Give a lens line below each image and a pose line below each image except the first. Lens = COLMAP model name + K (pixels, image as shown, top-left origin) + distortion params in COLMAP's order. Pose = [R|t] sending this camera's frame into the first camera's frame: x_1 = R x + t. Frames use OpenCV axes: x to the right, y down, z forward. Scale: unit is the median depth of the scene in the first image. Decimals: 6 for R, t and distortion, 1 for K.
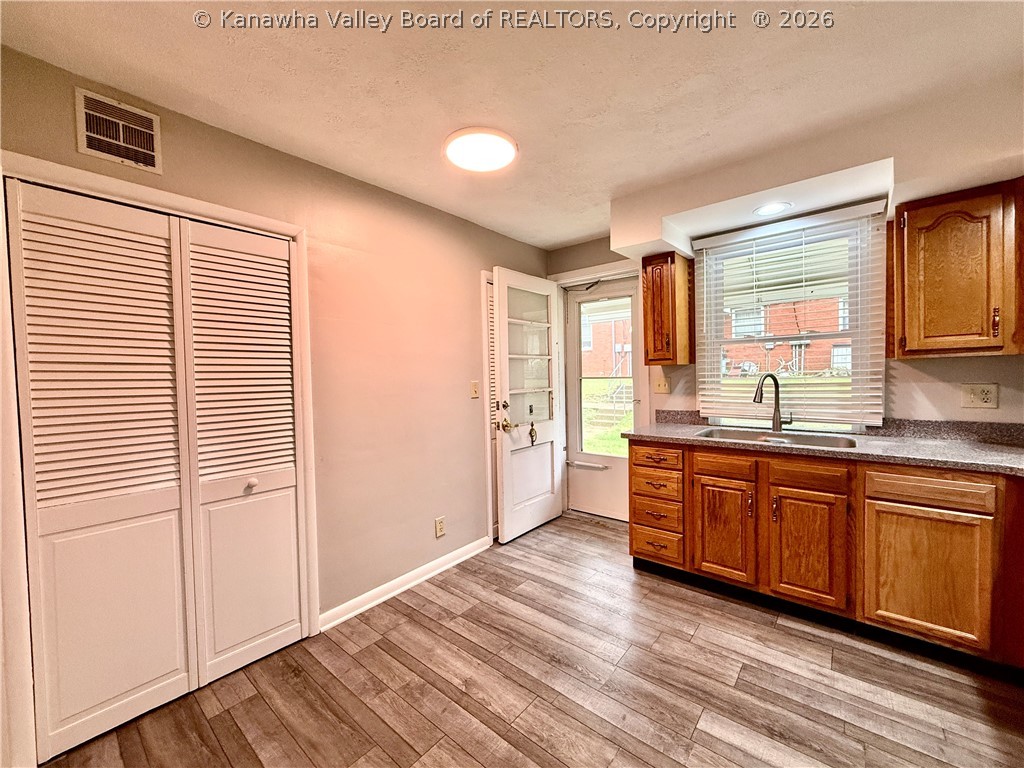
lens RADIAL K [[407.8, 0, 511.7], [0, 407.8, 385.1], [0, 0, 1]] dist [0.000569, -0.000123]
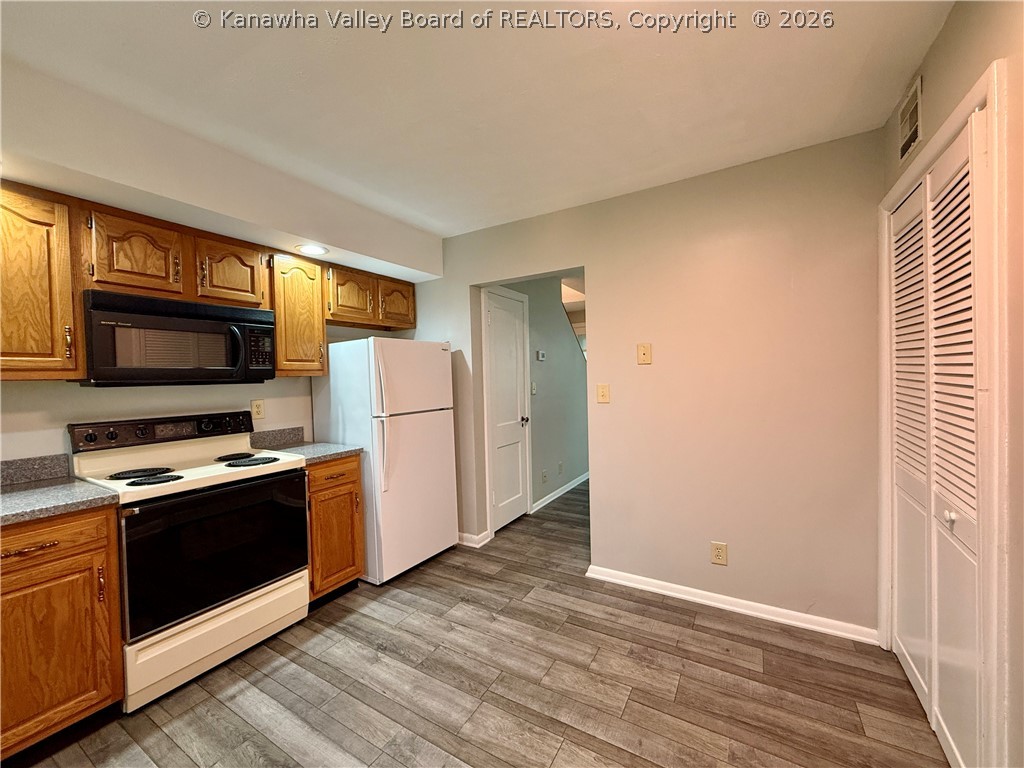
lens RADIAL K [[407.0, 0, 512.1], [0, 407.0, 385.3], [0, 0, 1]] dist [-0.000100, -0.000209]
pose [[-0.984948, 0.050852, -0.165204, 0.162665], [0.043180, 0.997830, 0.049705, -0.038940], [0.167373, 0.041823, -0.985006, 1.310483]]
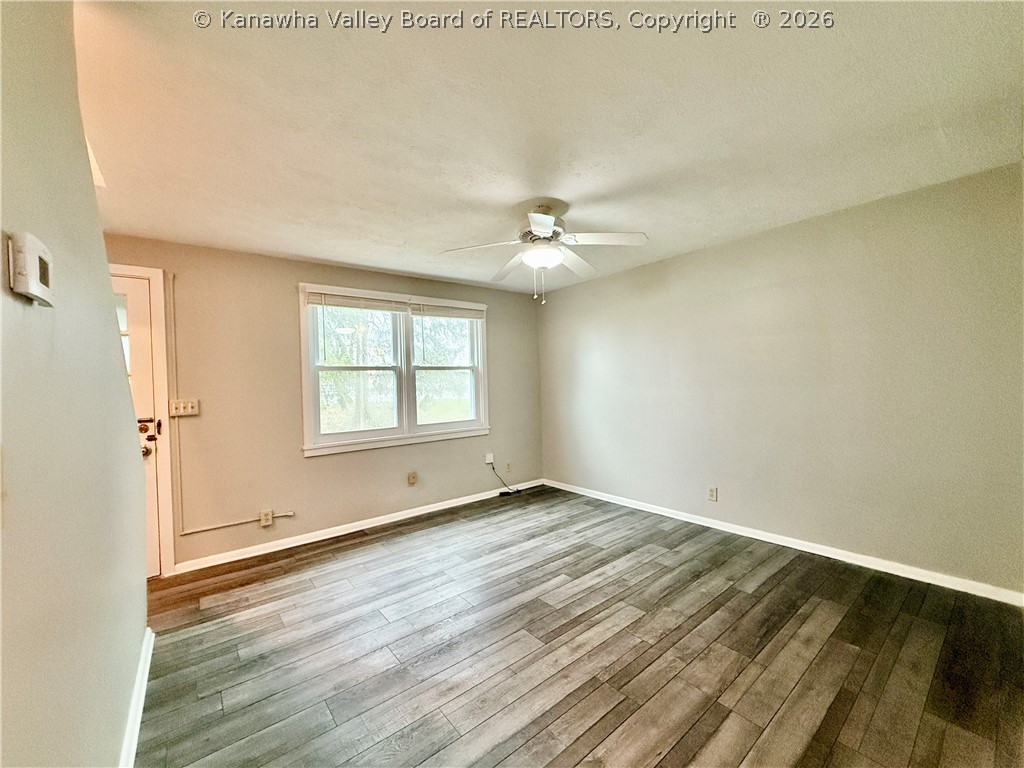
lens RADIAL K [[407.8, 0, 511.7], [0, 407.8, 385.1], [0, 0, 1]] dist [0.000569, -0.000123]
pose [[-0.192470, 0.037898, -0.980571, -0.051812], [0.009348, 0.999279, 0.036786, 0.002027], [0.981258, -0.002086, -0.192686, -0.100230]]
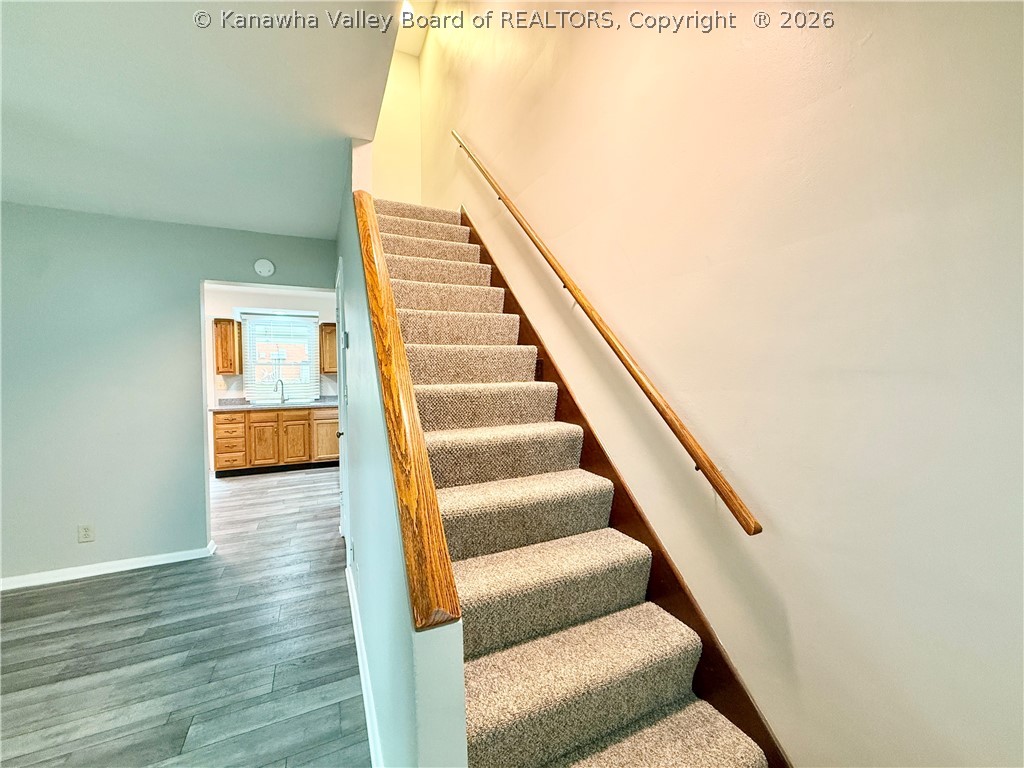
lens RADIAL K [[407.8, 0, 511.7], [0, 407.8, 385.1], [0, 0, 1]] dist [0.000569, -0.000123]
pose [[0.413742, -0.004717, 0.910382, -1.095101], [0.025482, 0.999655, -0.006401, 0.061627], [-0.910037, 0.025847, 0.413720, -1.365080]]
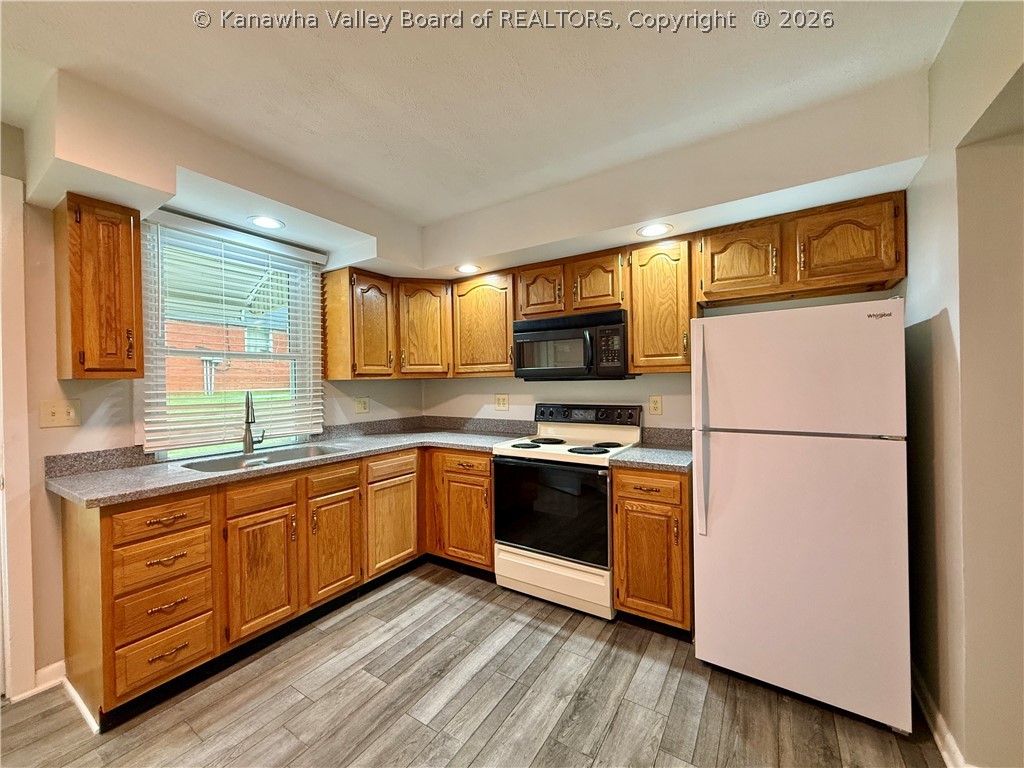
lens RADIAL K [[406.3, 0, 512.0], [0, 406.3, 384.0], [0, 0, 1]] dist [-0.000328, -0.000048]
pose [[-0.133760, 0.021162, 0.990788, -0.424661], [0.044698, 0.998883, -0.015300, -0.004624], [-0.990005, 0.042239, -0.134557, 0.602259]]
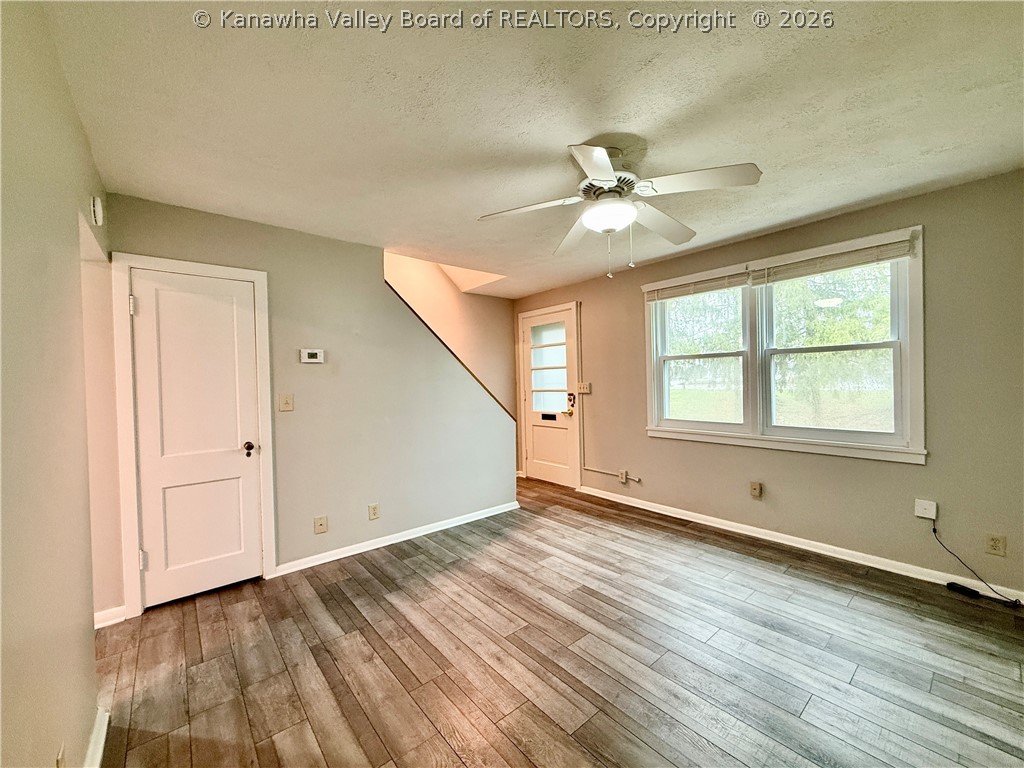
lens RADIAL K [[407.8, 0, 511.7], [0, 407.8, 385.1], [0, 0, 1]] dist [0.000569, -0.000123]
pose [[-0.984549, 0.044870, 0.169262, -1.152100], [0.051814, 0.997977, 0.036829, 0.004762], [-0.167268, 0.045030, -0.984883, 0.697420]]
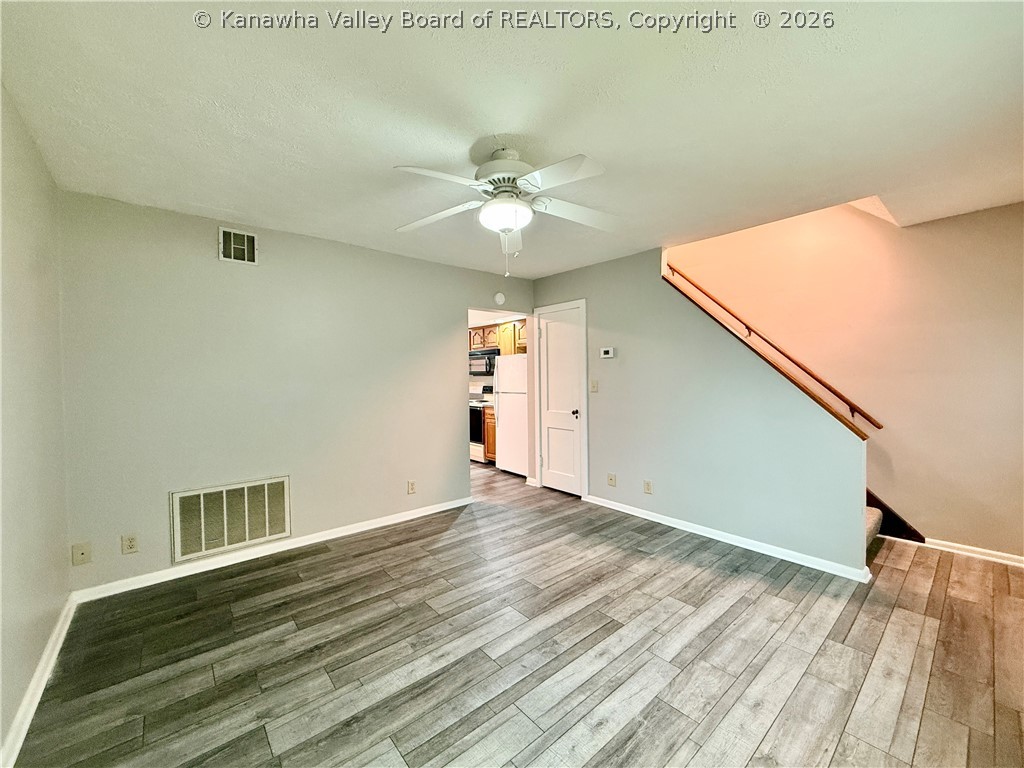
lens RADIAL K [[407.8, 0, 511.7], [0, 407.8, 385.1], [0, 0, 1]] dist [0.000569, -0.000123]
pose [[0.163173, 0.000156, 0.986597, -2.129554], [0.034644, 0.999382, -0.005888, 0.063740], [-0.985989, 0.035141, 0.163067, -0.385617]]
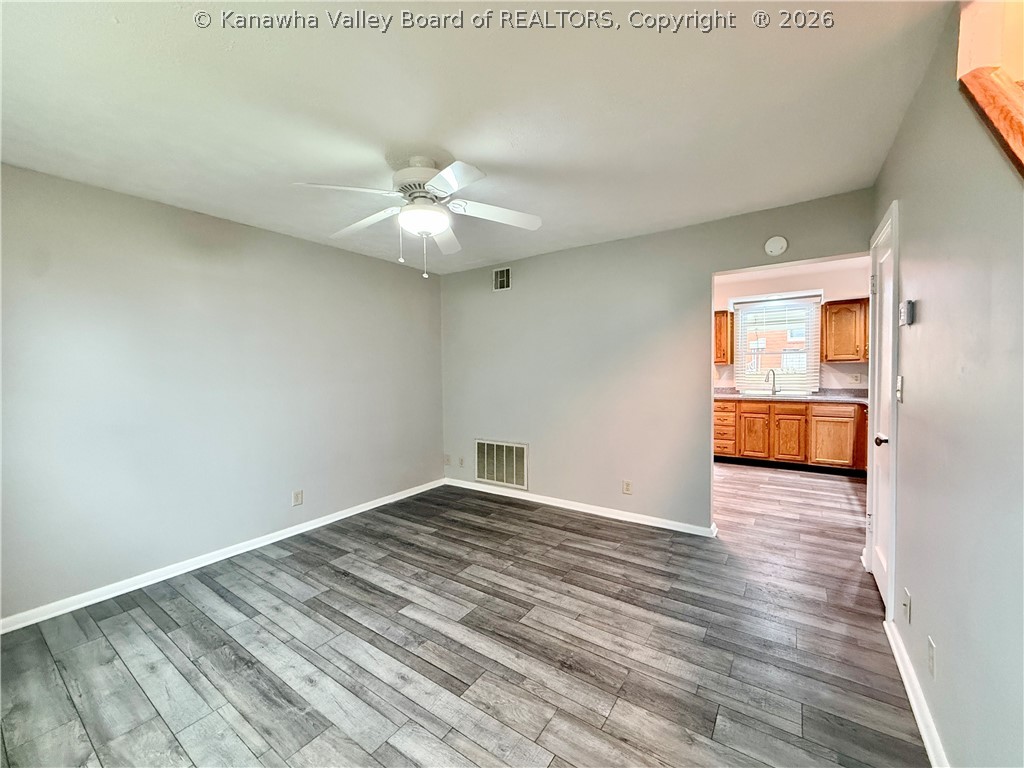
lens RADIAL K [[407.8, 0, 511.7], [0, 407.8, 385.1], [0, 0, 1]] dist [0.000569, -0.000123]
pose [[0.995676, 0.005524, 0.092729, -1.108645], [-0.006136, 0.999961, 0.006315, 0.060575], [-0.092690, -0.006856, 0.995671, -1.219797]]
